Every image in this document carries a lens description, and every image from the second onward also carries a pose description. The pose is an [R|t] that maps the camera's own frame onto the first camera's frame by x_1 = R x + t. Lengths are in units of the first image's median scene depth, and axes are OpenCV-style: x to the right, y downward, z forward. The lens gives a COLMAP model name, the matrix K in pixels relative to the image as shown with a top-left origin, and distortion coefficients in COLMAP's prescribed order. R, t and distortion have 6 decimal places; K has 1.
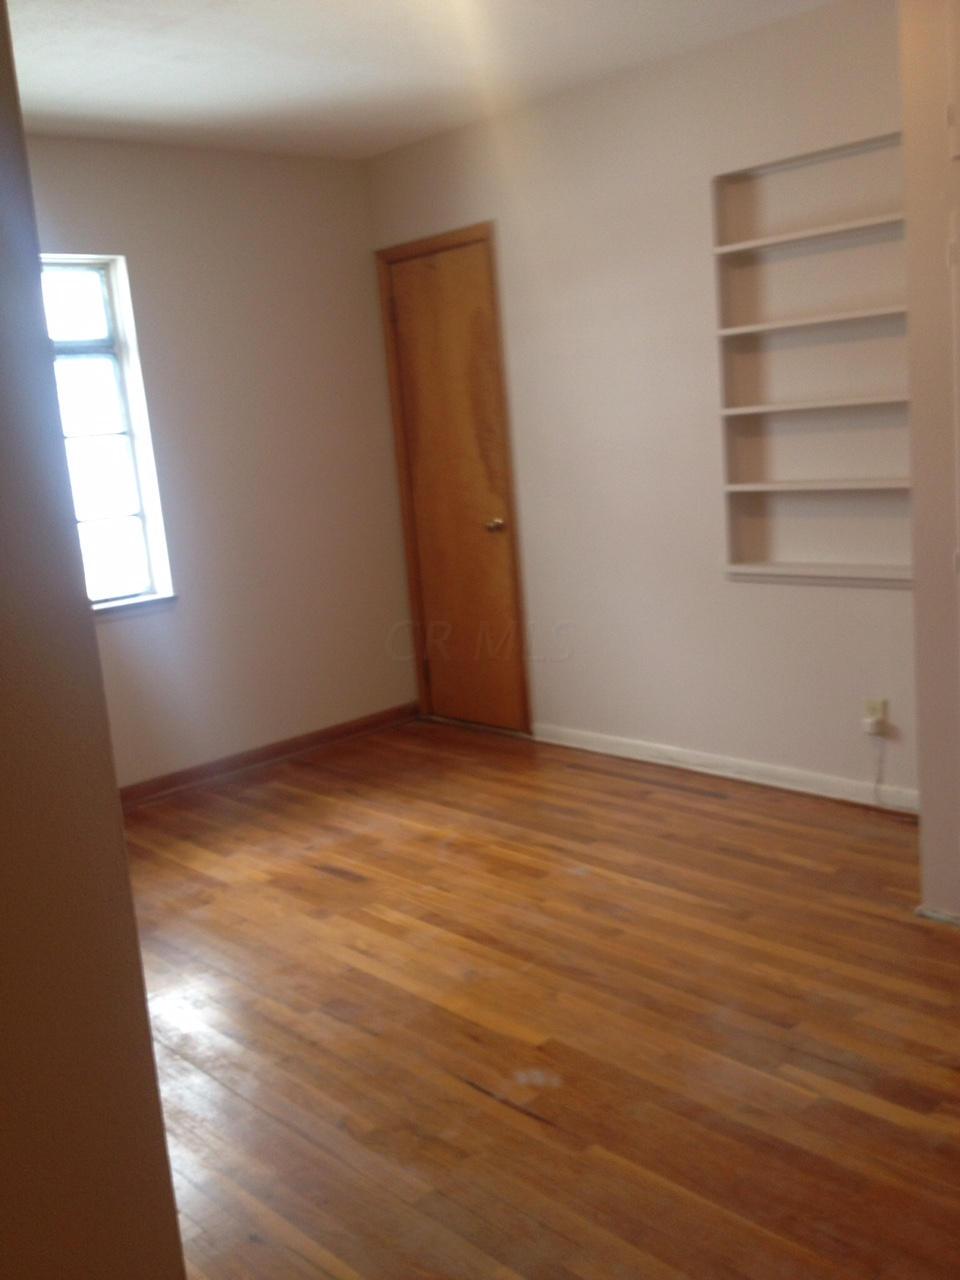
lens RADIAL K [[1214.1, 0, 478.9], [0, 1214.1, 637.3], [0, 0, 1]] dist [0.064155, 0.000000]
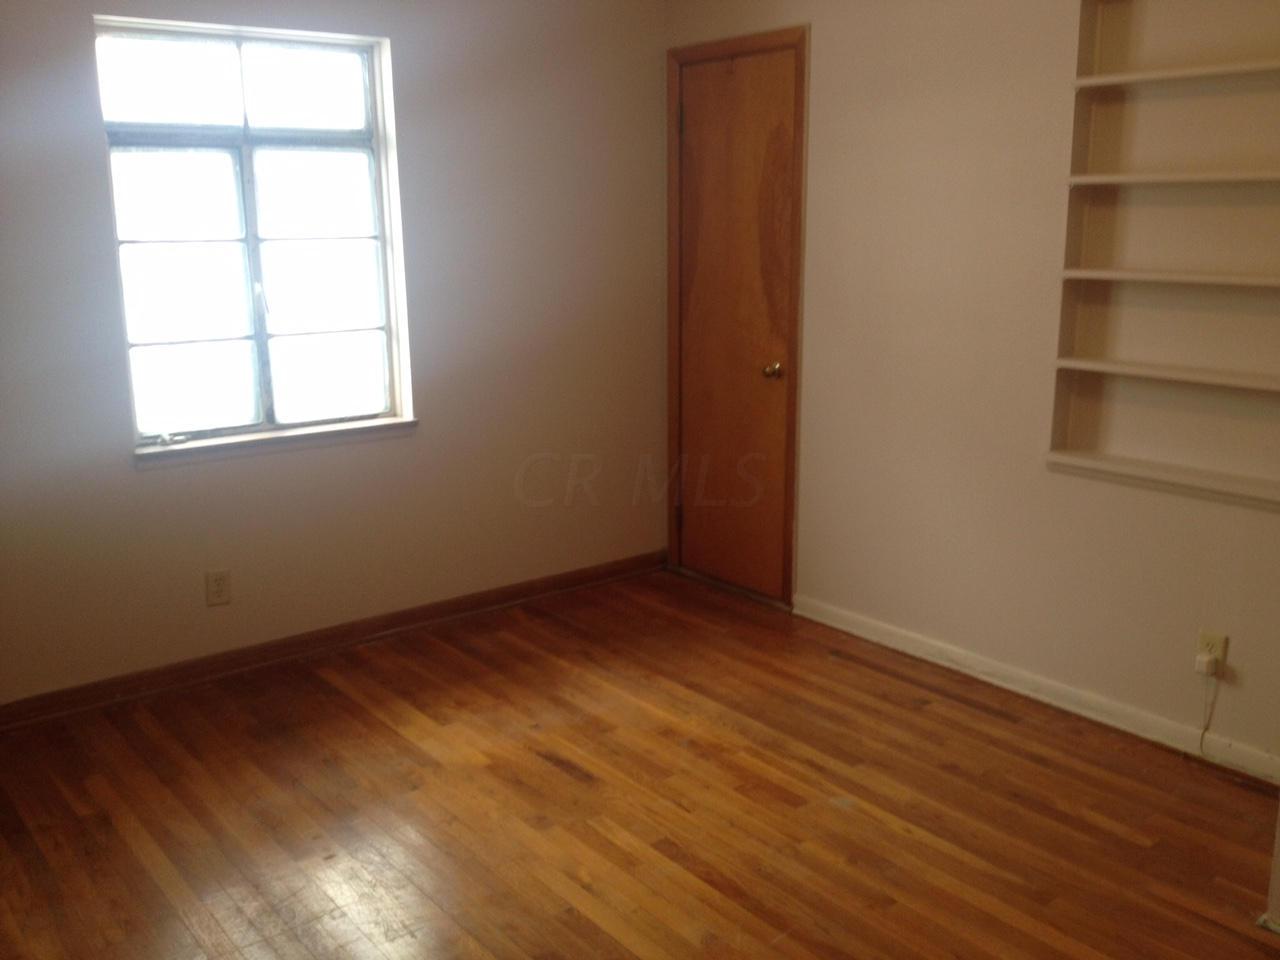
lens RADIAL K [[1214.1, 0, 634.7], [0, 1214.1, 487.3], [0, 0, 1]] dist [0.064155, 0.000000]
pose [[0.992668, 0.098438, -0.070140, -0.021350], [-0.095320, 0.994360, 0.046510, -0.048231], [0.074323, -0.039483, 0.996452, 0.121973]]
